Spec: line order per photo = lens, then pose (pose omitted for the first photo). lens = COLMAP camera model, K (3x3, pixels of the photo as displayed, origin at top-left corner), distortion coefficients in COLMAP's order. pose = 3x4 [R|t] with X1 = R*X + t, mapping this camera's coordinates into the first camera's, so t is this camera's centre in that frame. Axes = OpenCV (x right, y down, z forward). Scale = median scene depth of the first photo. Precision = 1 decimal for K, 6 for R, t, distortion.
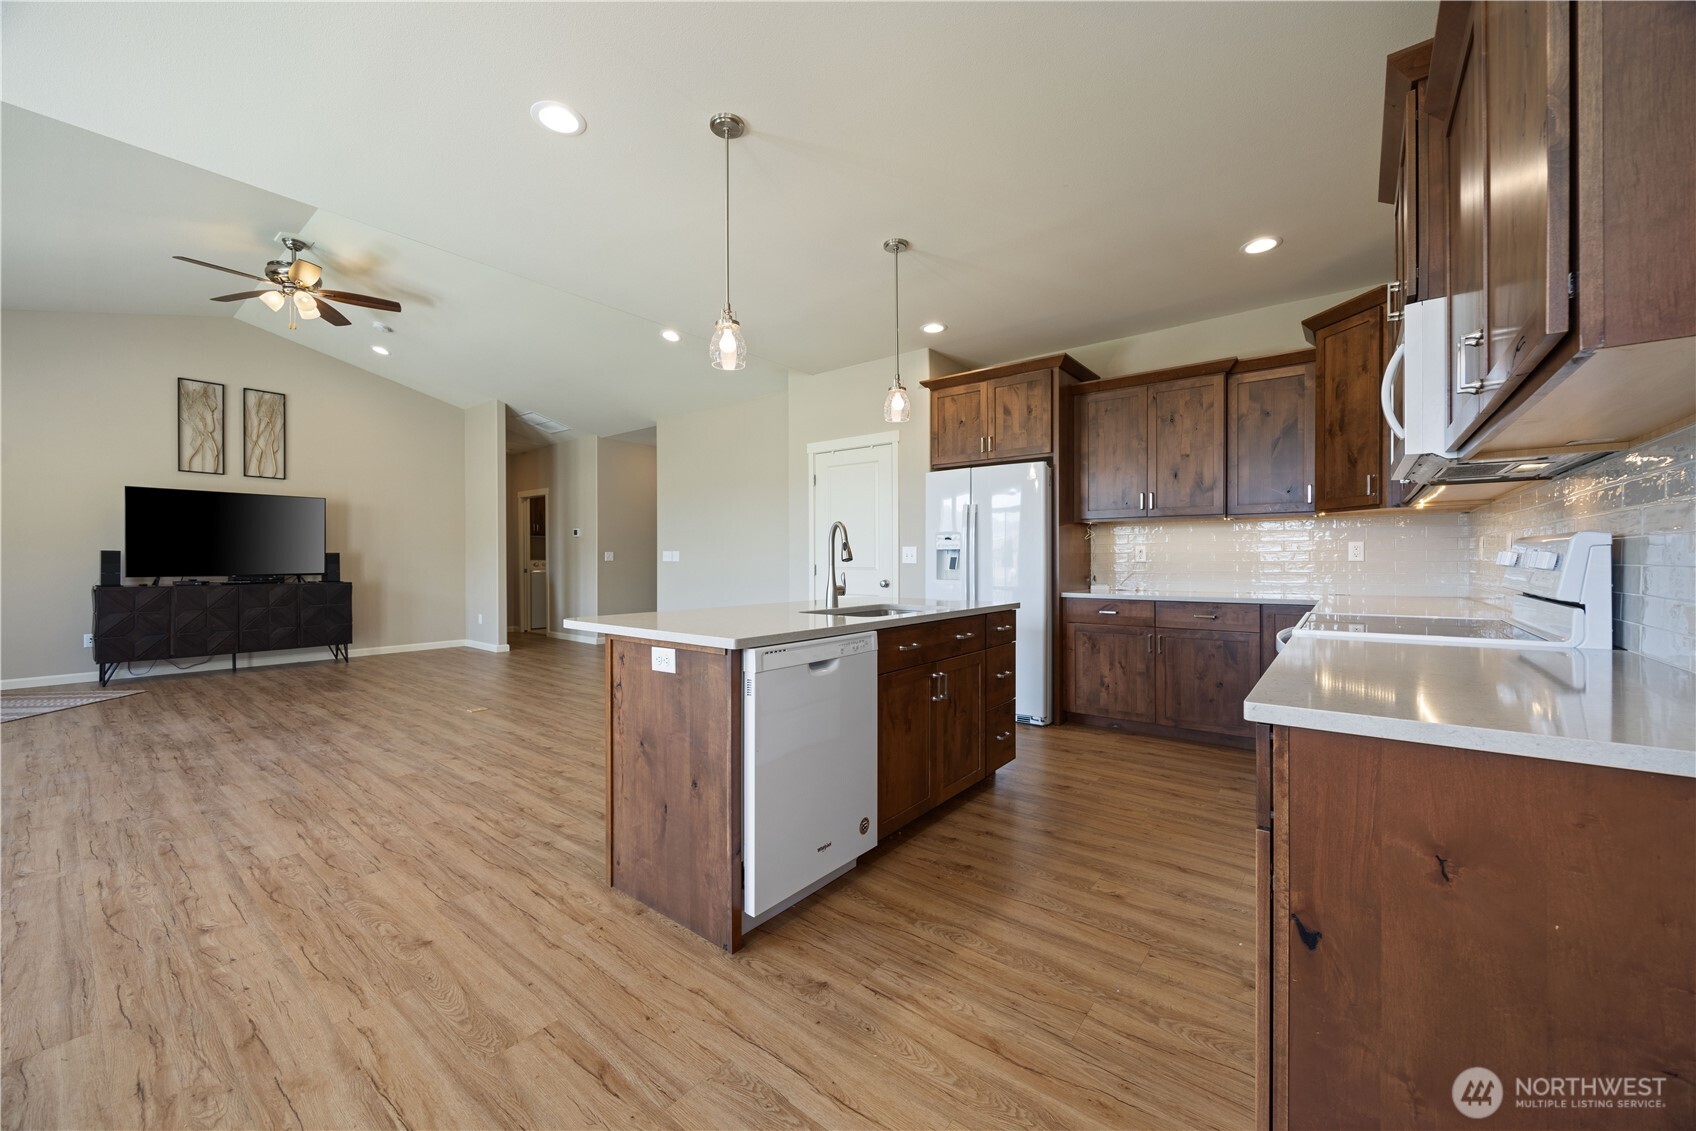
lens RADIAL K [[641.1, 0, 840.6], [0, 641.1, 568.0], [0, 0, 1]] dist [-0.005769, 0.000135]
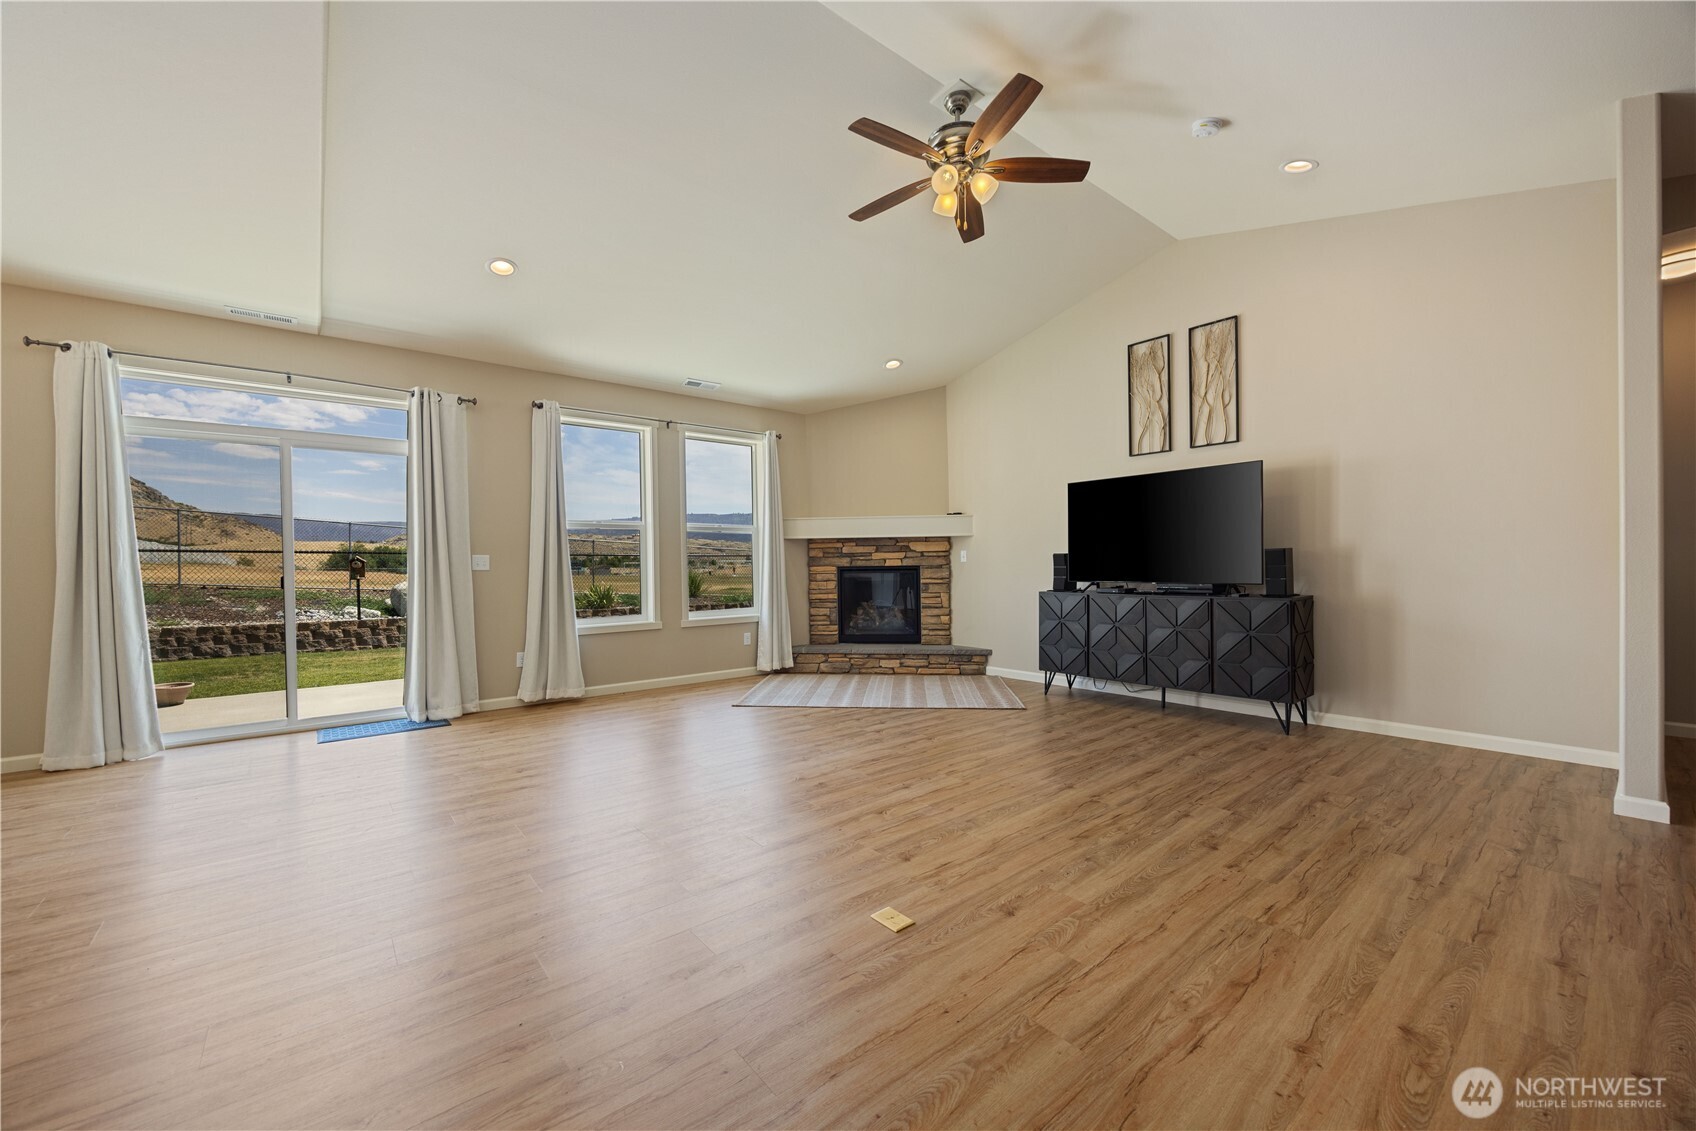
lens RADIAL K [[641.1, 0, 832.1], [0, 641.1, 574.9], [0, 0, 1]] dist [-0.005769, 0.000135]
pose [[-0.225768, 0.018162, -0.974012, -0.212780], [-0.000062, 0.999826, 0.018658, -0.018473], [0.974181, 0.004273, -0.225728, 1.484373]]
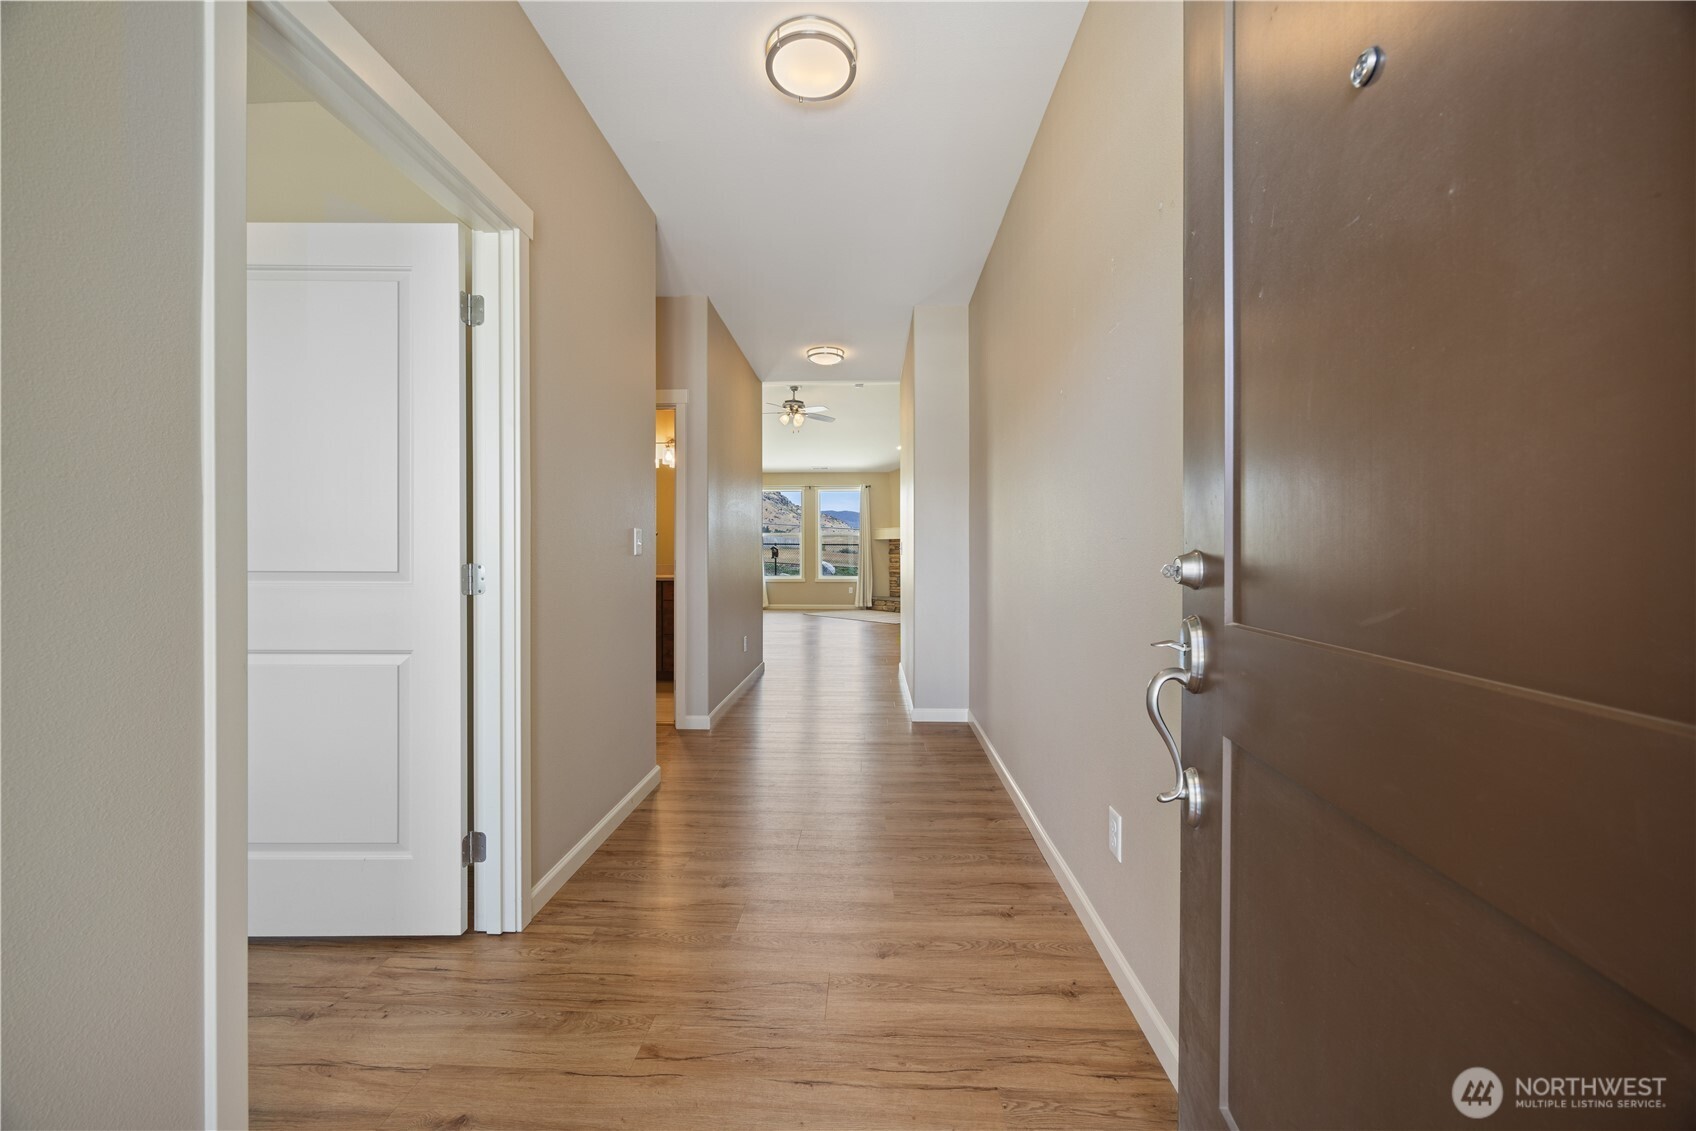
lens RADIAL K [[641.1, 0, 848.5], [0, 641.1, 556.3], [0, 0, 1]] dist [-0.005769, 0.000135]
pose [[-0.803795, 0.002504, -0.594901, 0.236301], [-0.005233, 0.999923, 0.011279, -0.034456], [0.594883, 0.012180, -0.803720, 3.866980]]
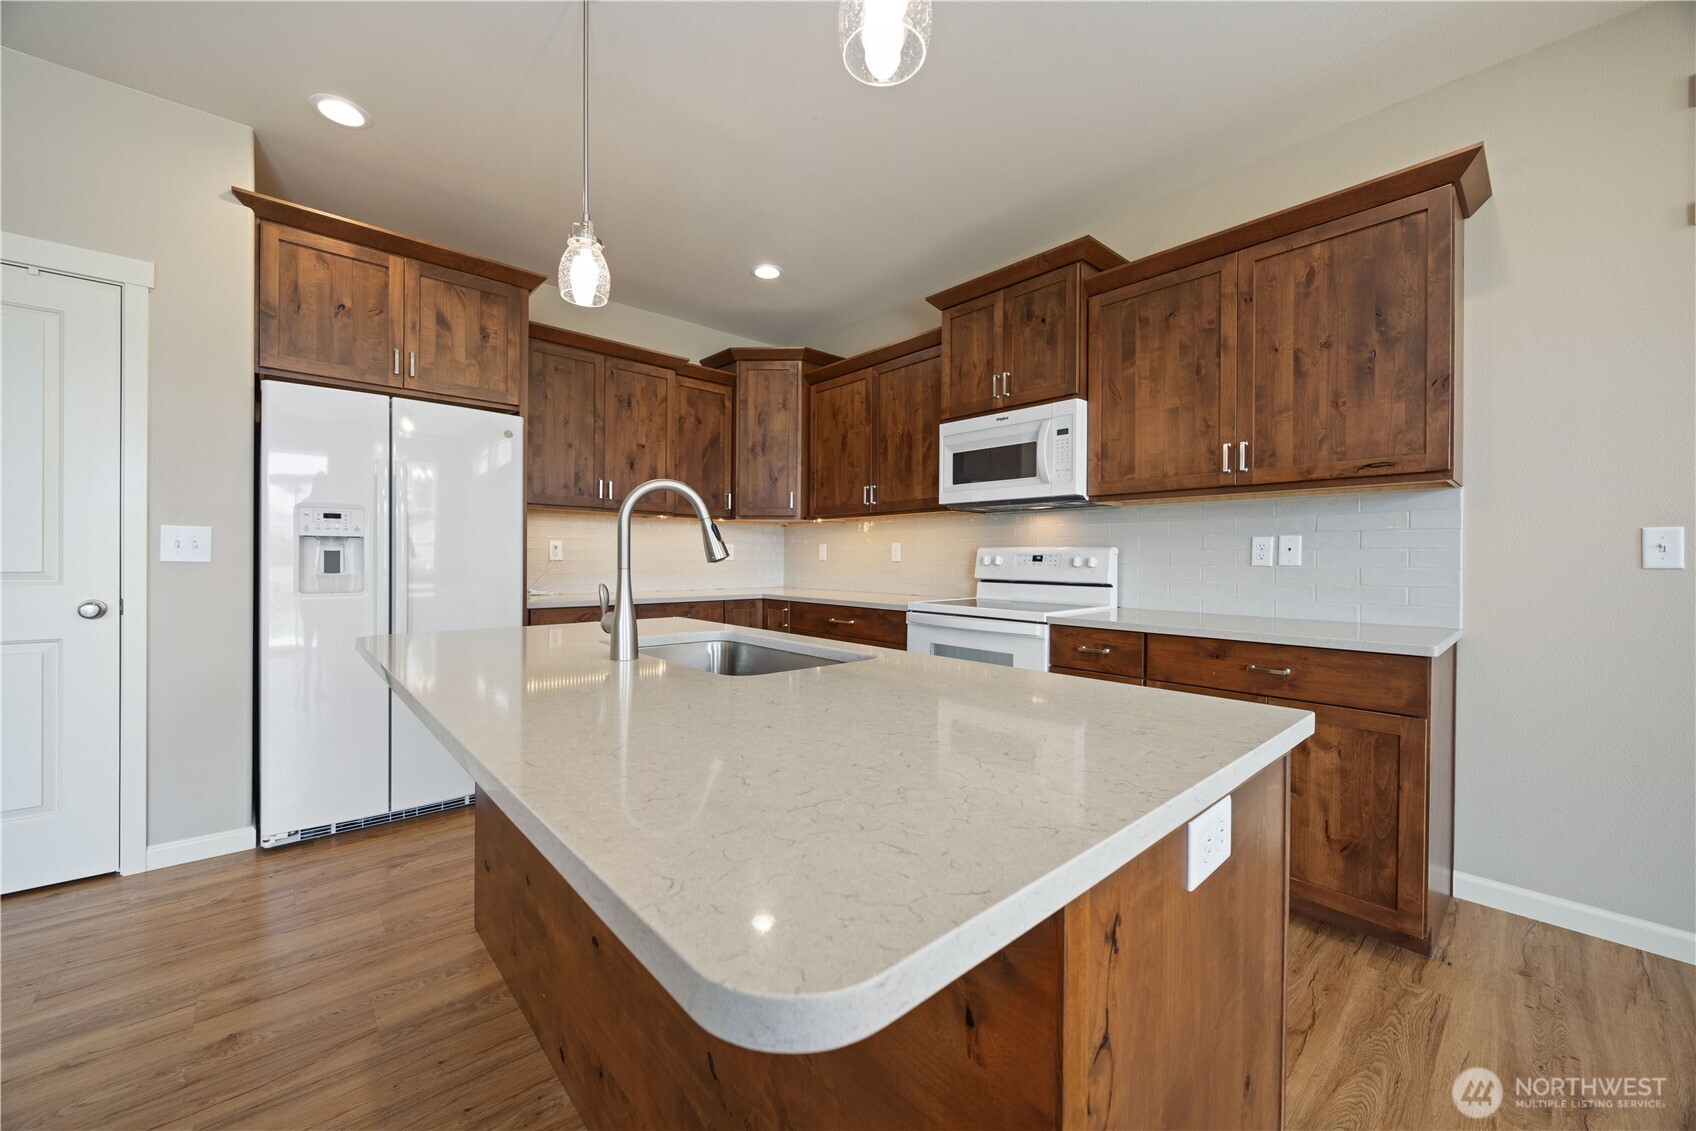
lens RADIAL K [[641.1, 0, 837.8], [0, 641.1, 563.8], [0, 0, 1]] dist [-0.005769, 0.000135]
pose [[0.170662, -0.004577, 0.985319, -0.396016], [0.003682, 0.999985, 0.004007, -0.009058], [-0.985323, 0.002944, 0.170676, 0.681090]]
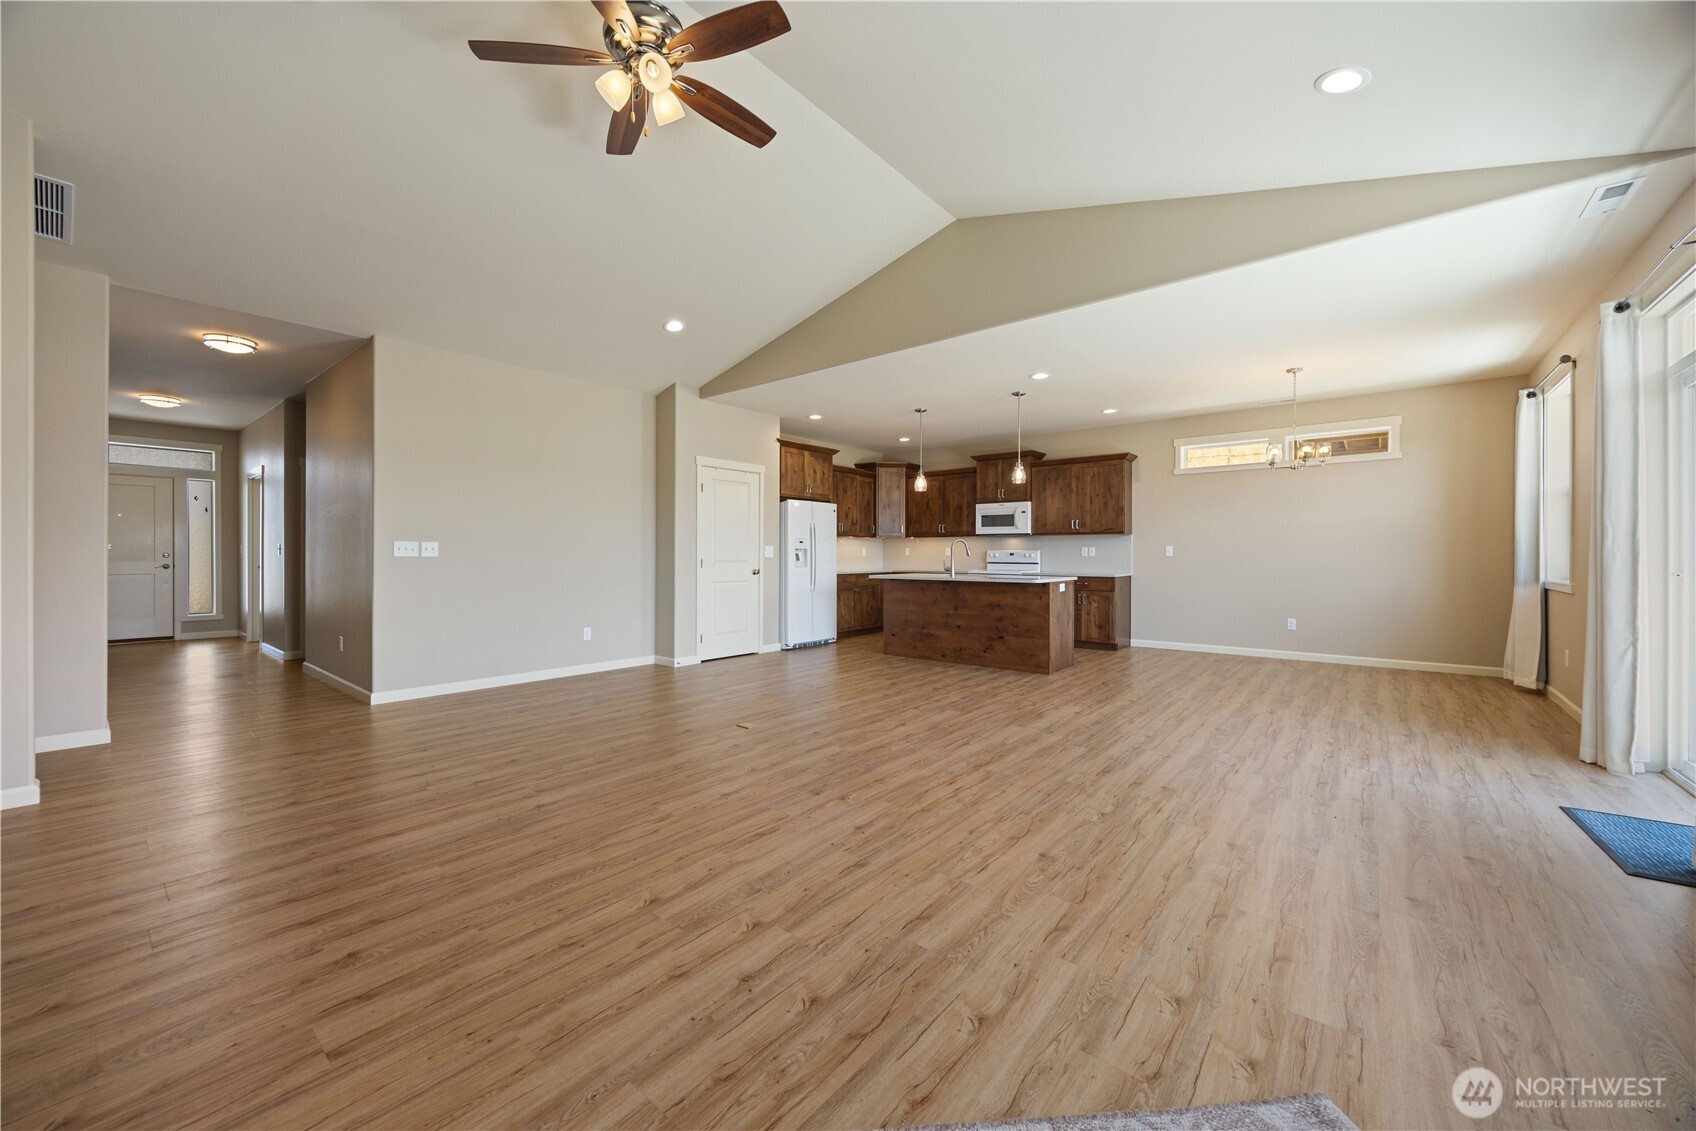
lens RADIAL K [[641.1, 0, 840.7], [0, 641.1, 560.1], [0, 0, 1]] dist [-0.005769, 0.000135]
pose [[0.019694, -0.007898, 0.999775, -2.034207], [0.009950, 0.999921, 0.007704, -0.015316], [-0.999757, 0.009796, 0.019771, 1.198120]]
